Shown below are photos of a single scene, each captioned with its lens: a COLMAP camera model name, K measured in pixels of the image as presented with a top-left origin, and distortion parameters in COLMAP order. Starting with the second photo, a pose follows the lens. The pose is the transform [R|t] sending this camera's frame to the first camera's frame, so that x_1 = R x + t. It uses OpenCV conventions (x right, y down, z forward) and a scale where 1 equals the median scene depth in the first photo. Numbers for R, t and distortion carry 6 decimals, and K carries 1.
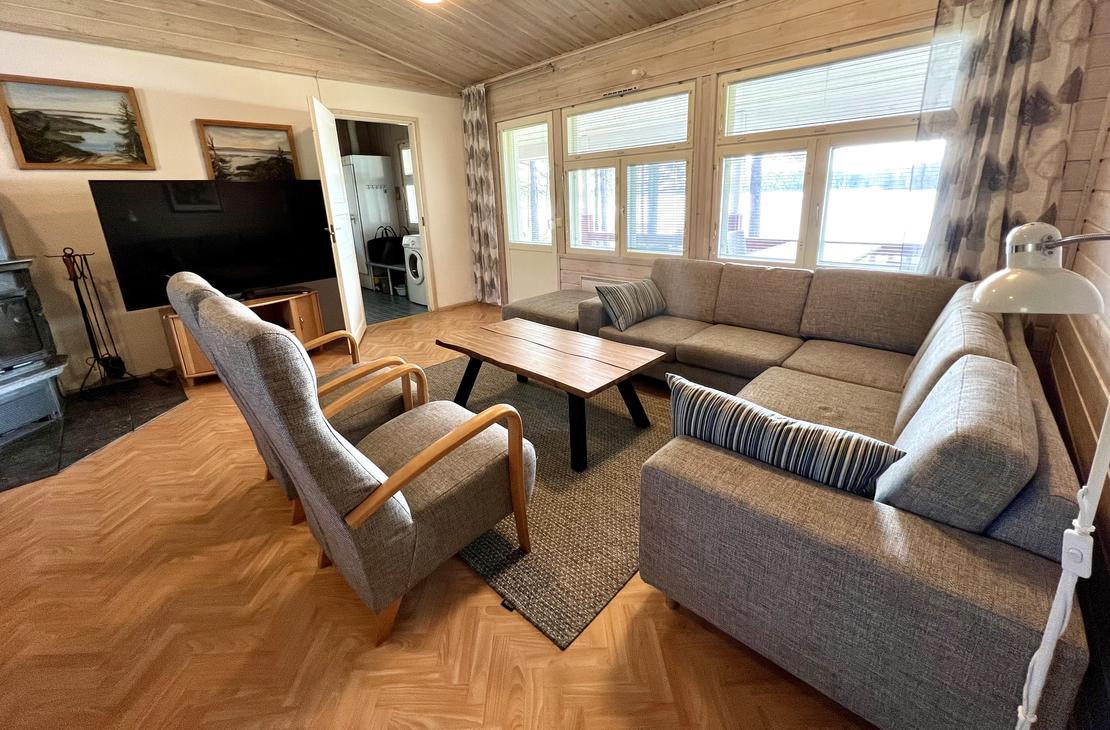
lens RADIAL K [[442.6, 0, 553.9], [0, 442.6, 314.0], [0, 0, 1]] dist [-0.001190, 0.000027]
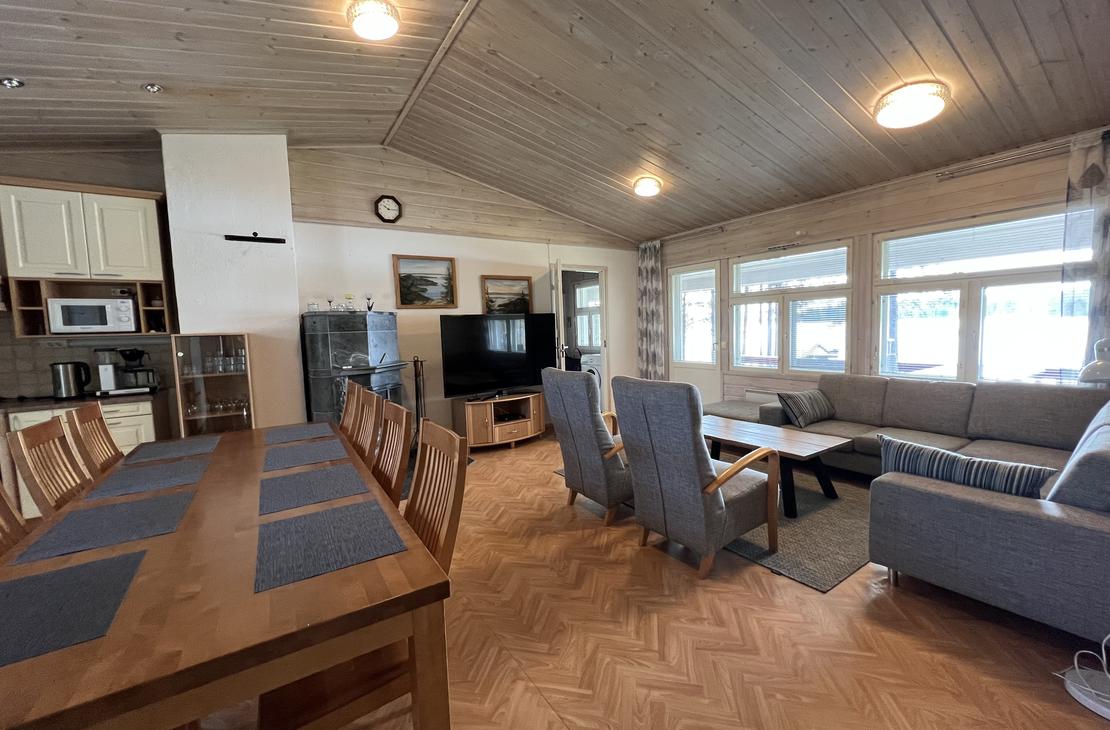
lens RADIAL K [[442.7, 0, 555.0], [0, 442.7, 365.0], [0, 0, 1]] dist [-0.002281, 0.000457]
pose [[0.975691, 0.020516, -0.218187, -0.230217], [-0.056767, 0.985286, -0.161208, 0.091818], [0.211669, 0.169676, 0.962500, -0.351955]]
